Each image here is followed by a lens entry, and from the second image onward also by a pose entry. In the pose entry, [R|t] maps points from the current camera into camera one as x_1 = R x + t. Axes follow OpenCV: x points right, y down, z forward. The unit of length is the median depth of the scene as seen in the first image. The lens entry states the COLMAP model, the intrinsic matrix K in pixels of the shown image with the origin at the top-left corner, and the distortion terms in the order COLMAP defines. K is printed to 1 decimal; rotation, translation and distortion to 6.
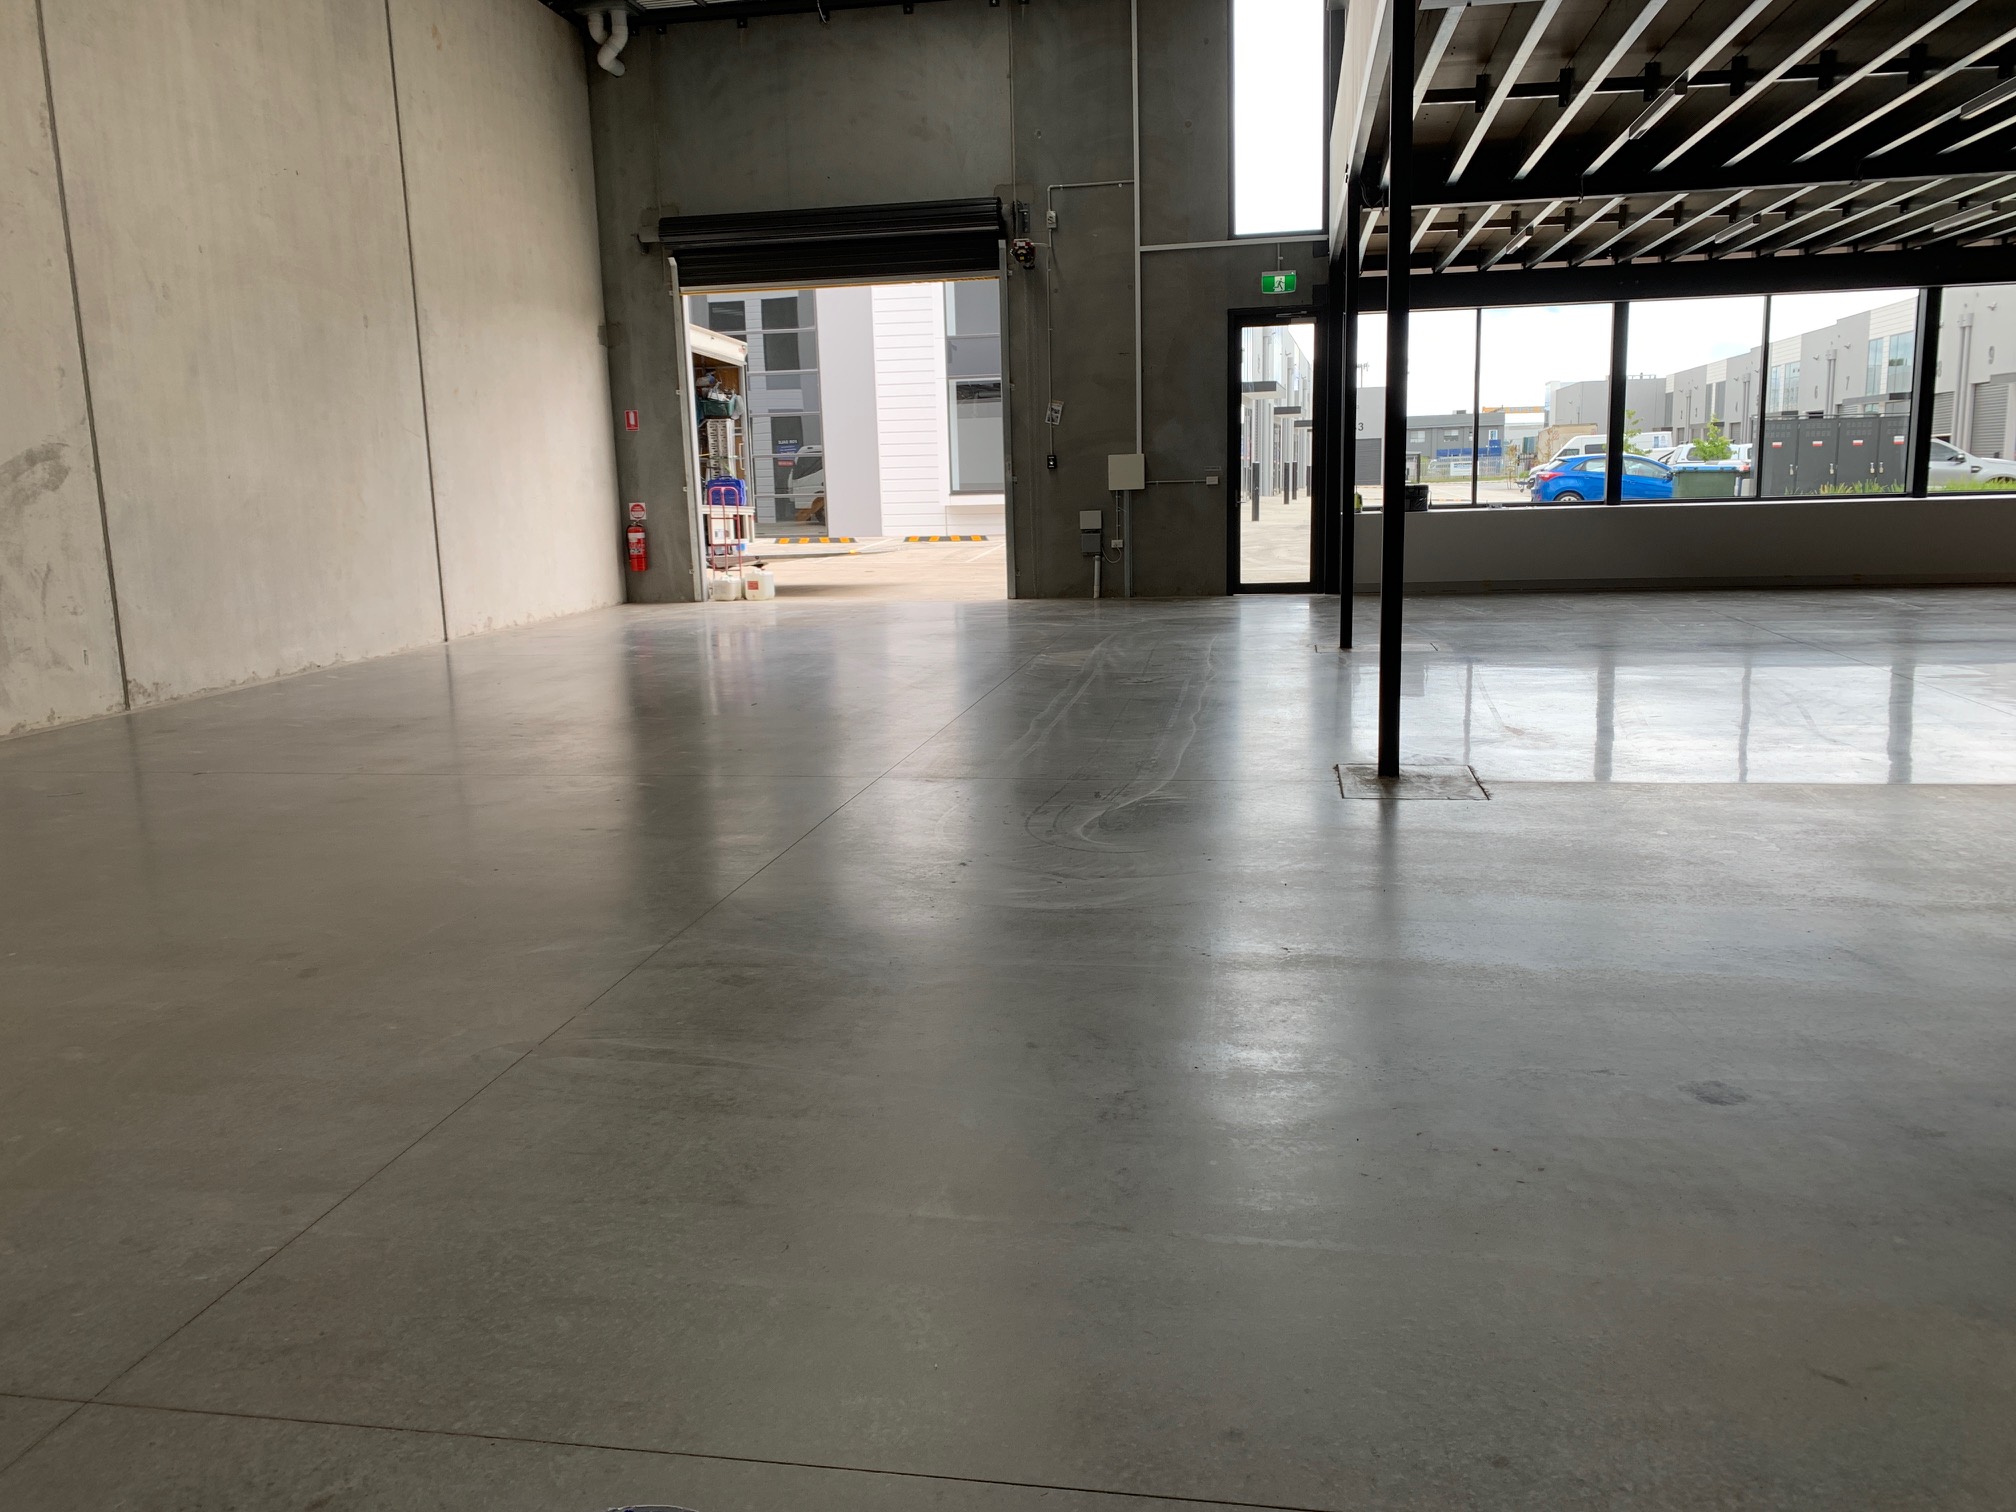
lens RADIAL K [[1569.6, 0, 1006.9], [0, 1569.6, 734.9], [0, 0, 1]] dist [0.042384, -0.048396]
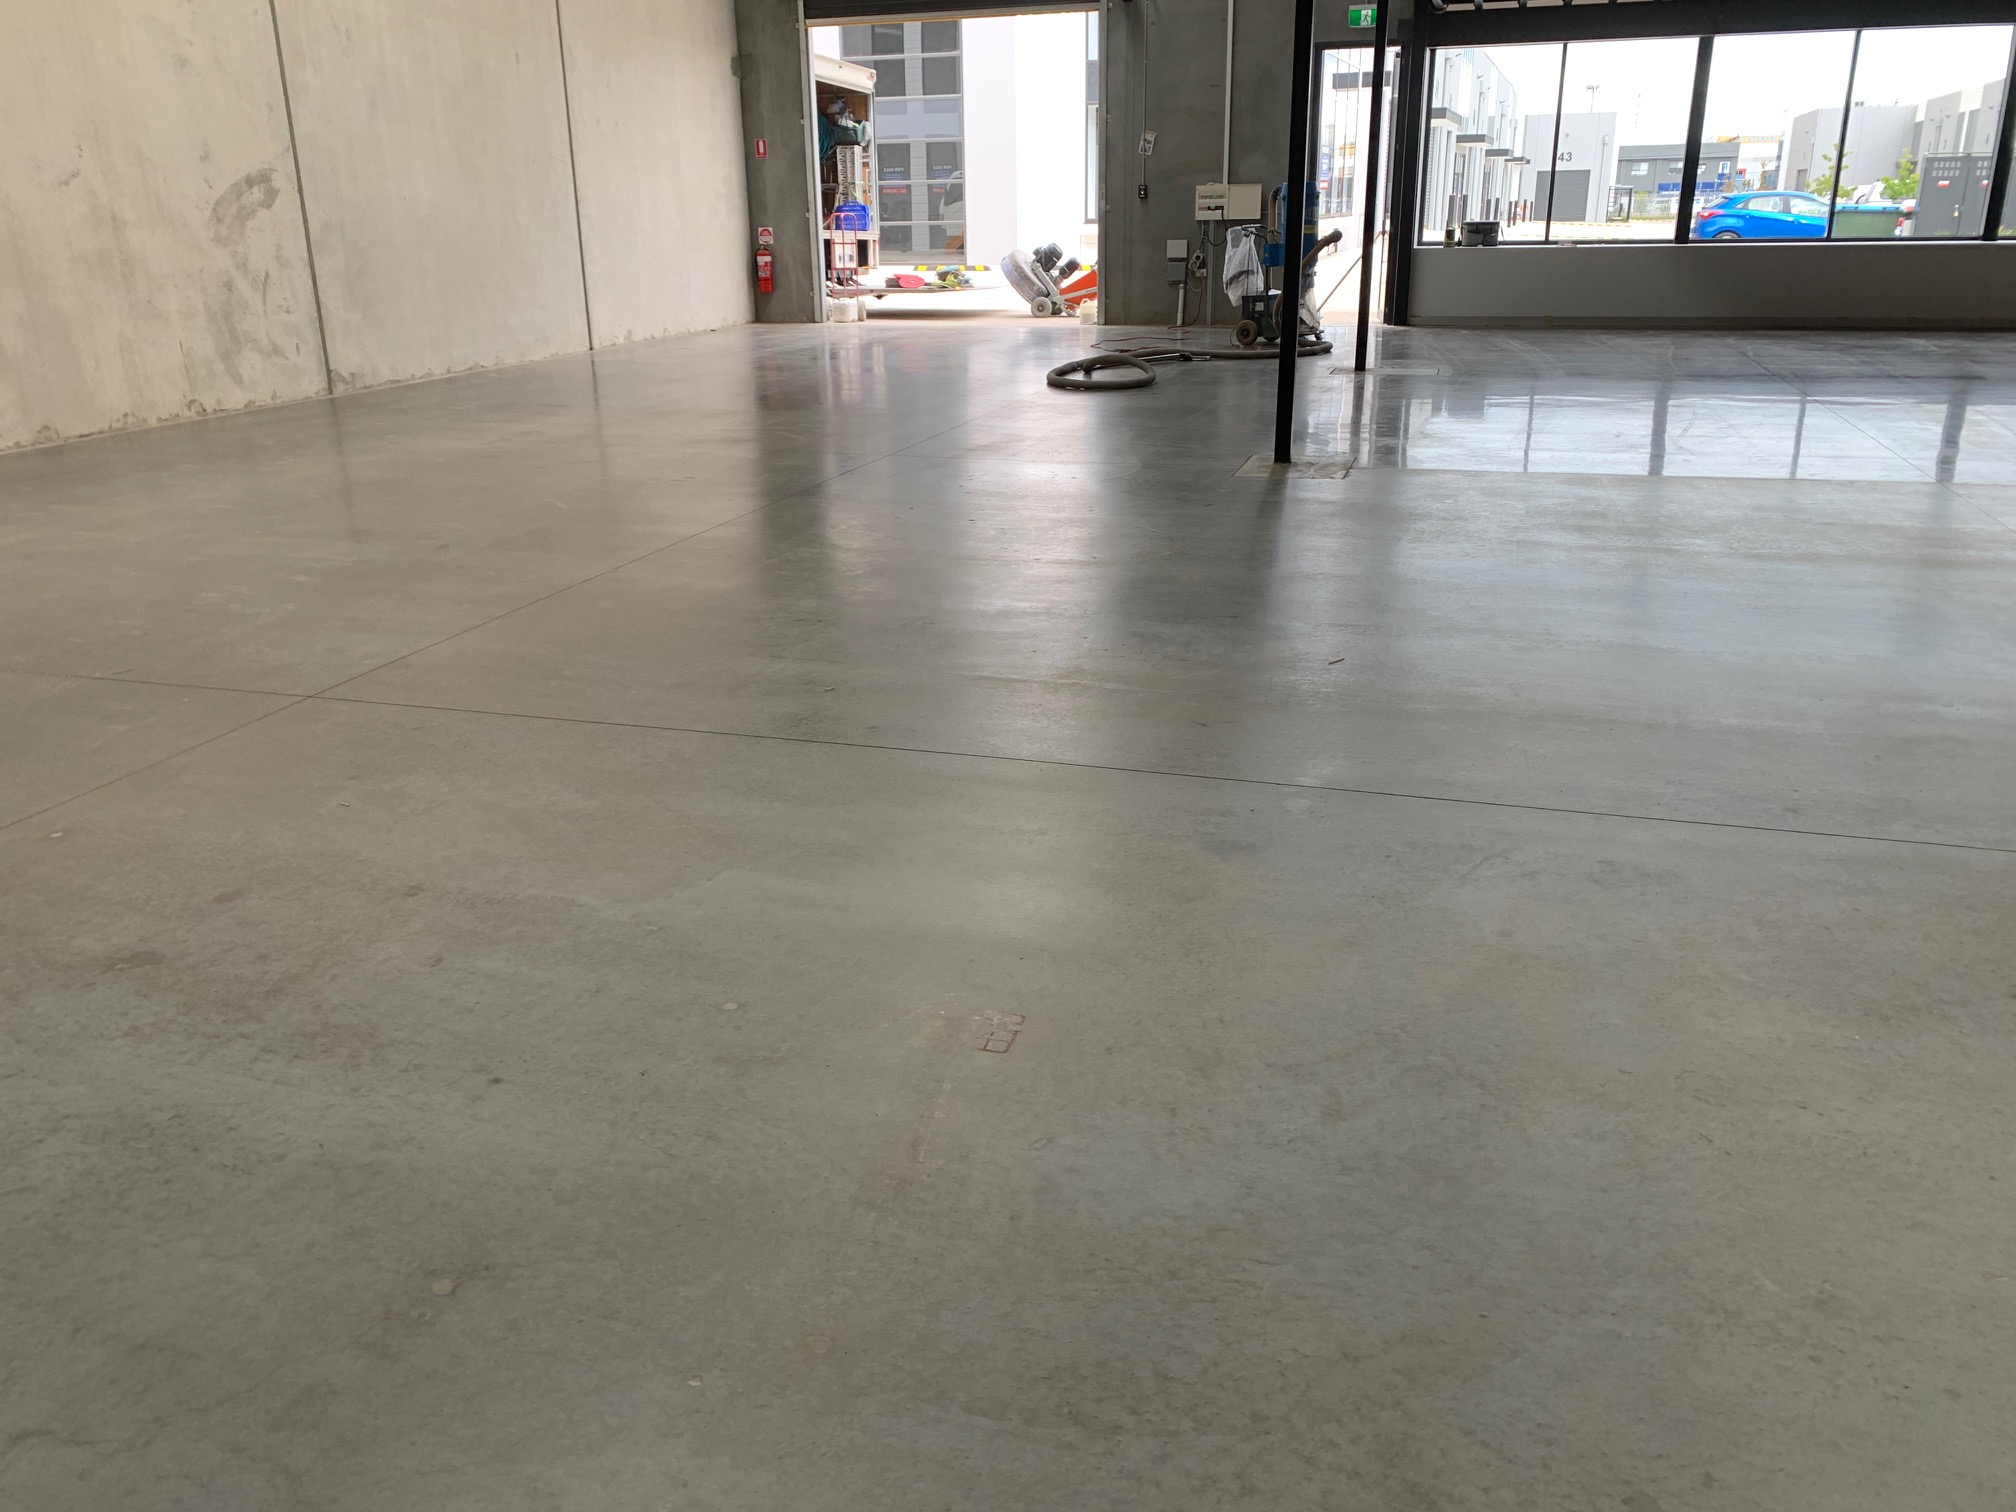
lens RADIAL K [[1616.8, 0, 1008.0], [0, 1616.8, 756.0], [0, 0, 1]] dist [0.000509, 0.006278]
pose [[0.992018, 0.052525, -0.114638, 0.095122], [-0.032954, 0.985512, 0.166376, 0.025689], [0.121716, -0.161270, 0.979376, -0.161769]]
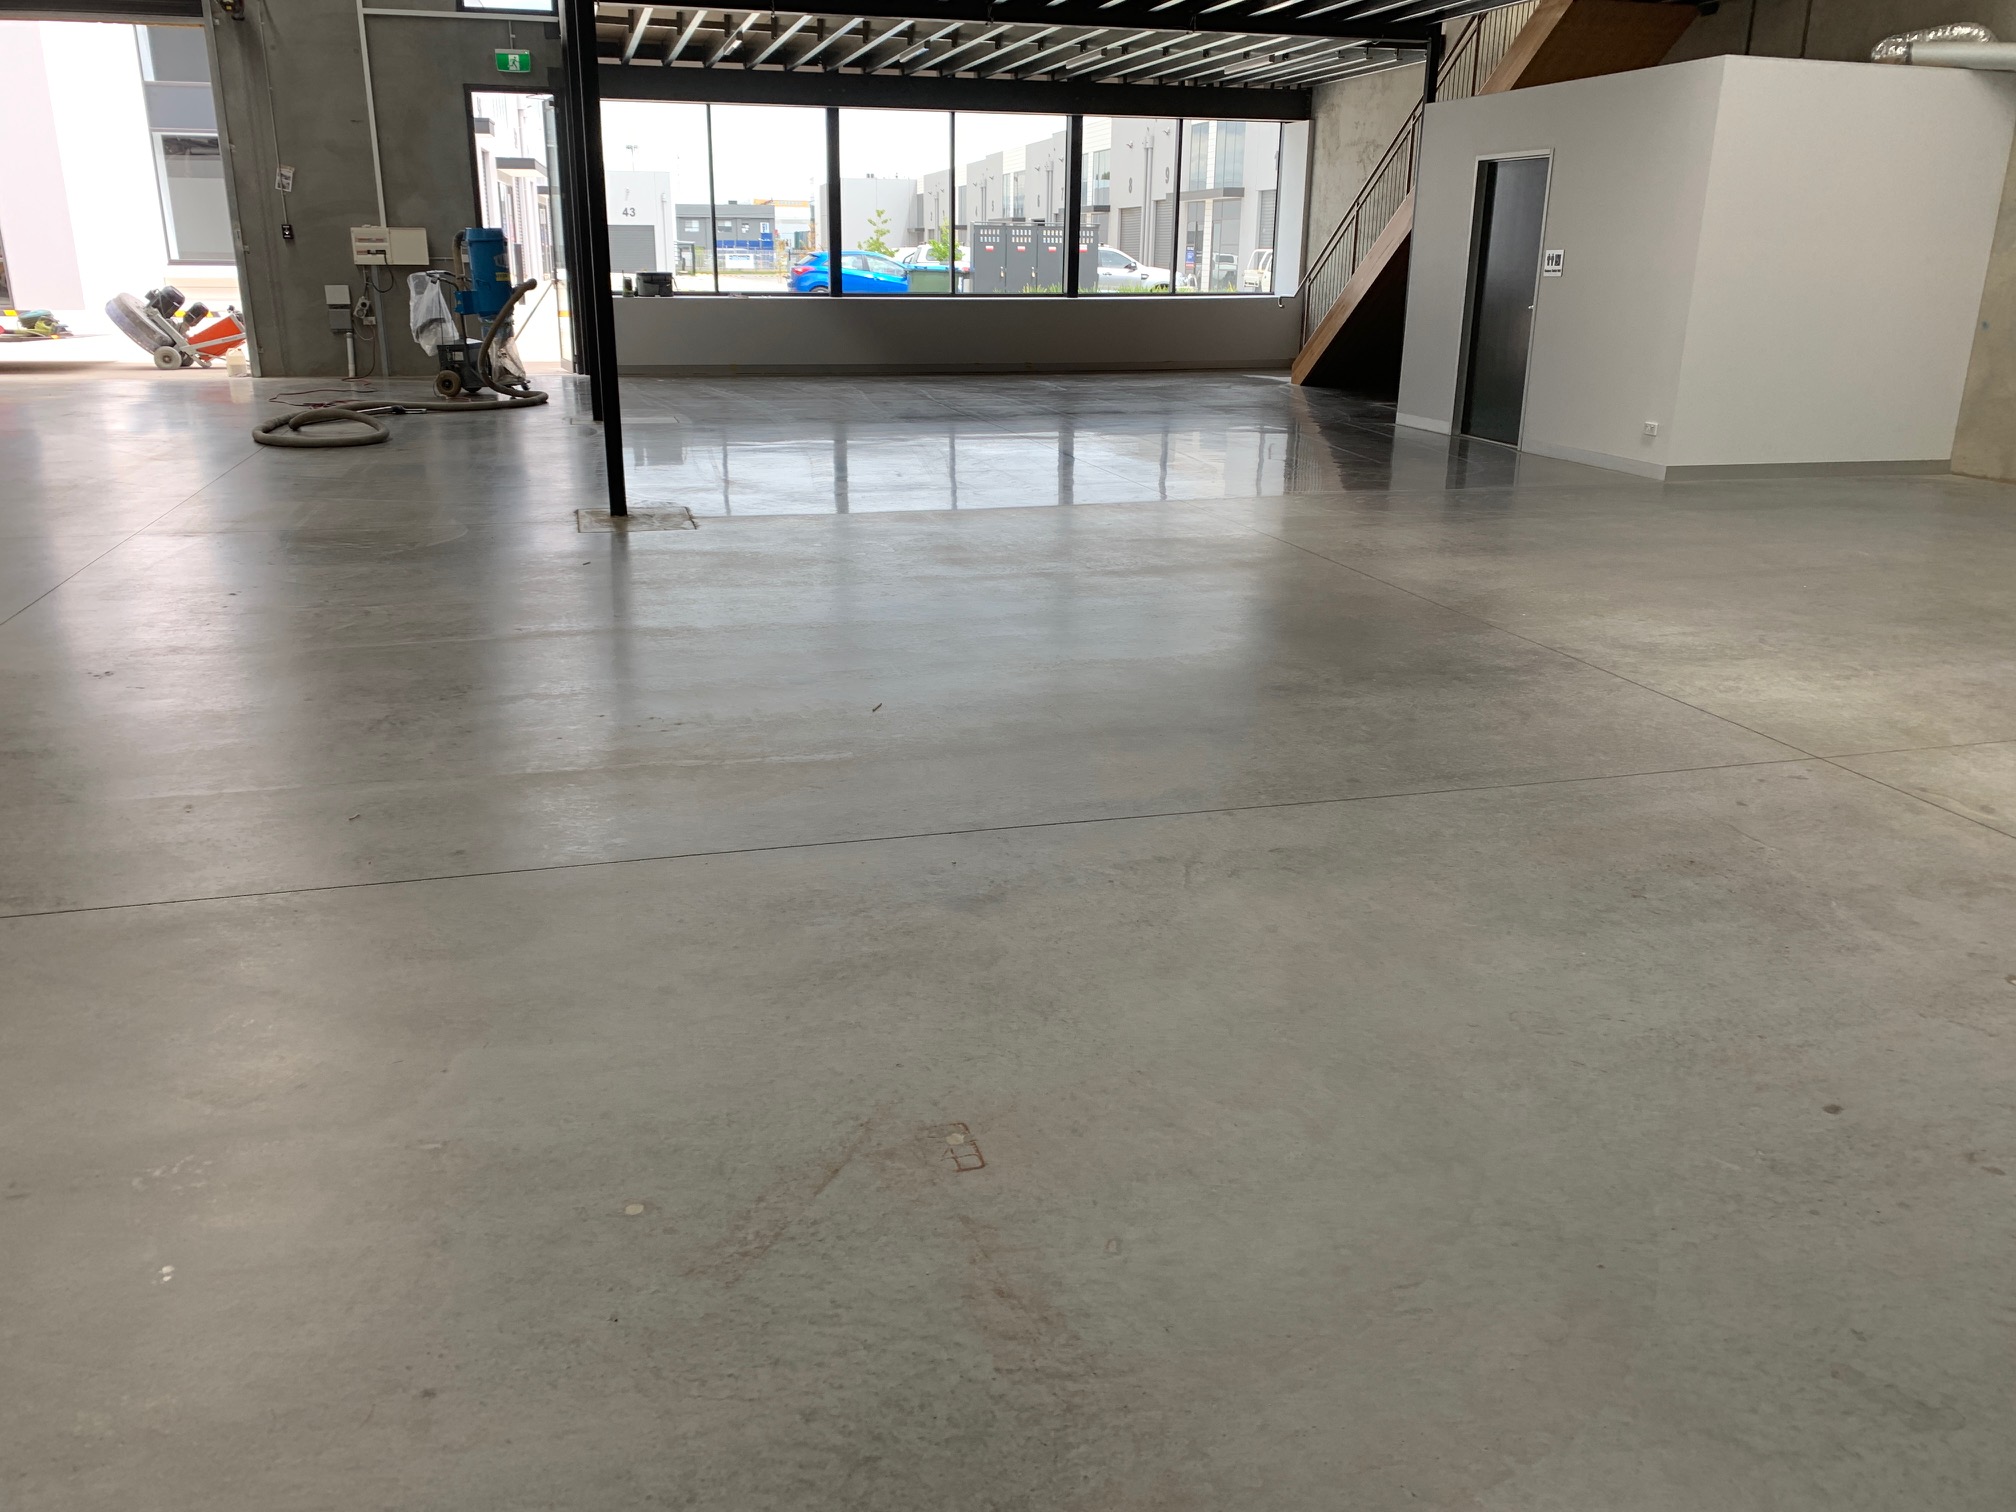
lens RADIAL K [[1566.2, 0, 1008.0], [0, 1566.2, 756.0], [0, 0, 1]] dist [0.067428, -0.069599]
pose [[0.907438, -0.094591, 0.409401, 0.000199], [0.037297, 0.988618, 0.145749, 0.022405], [-0.418528, -0.116989, 0.900638, -0.123708]]
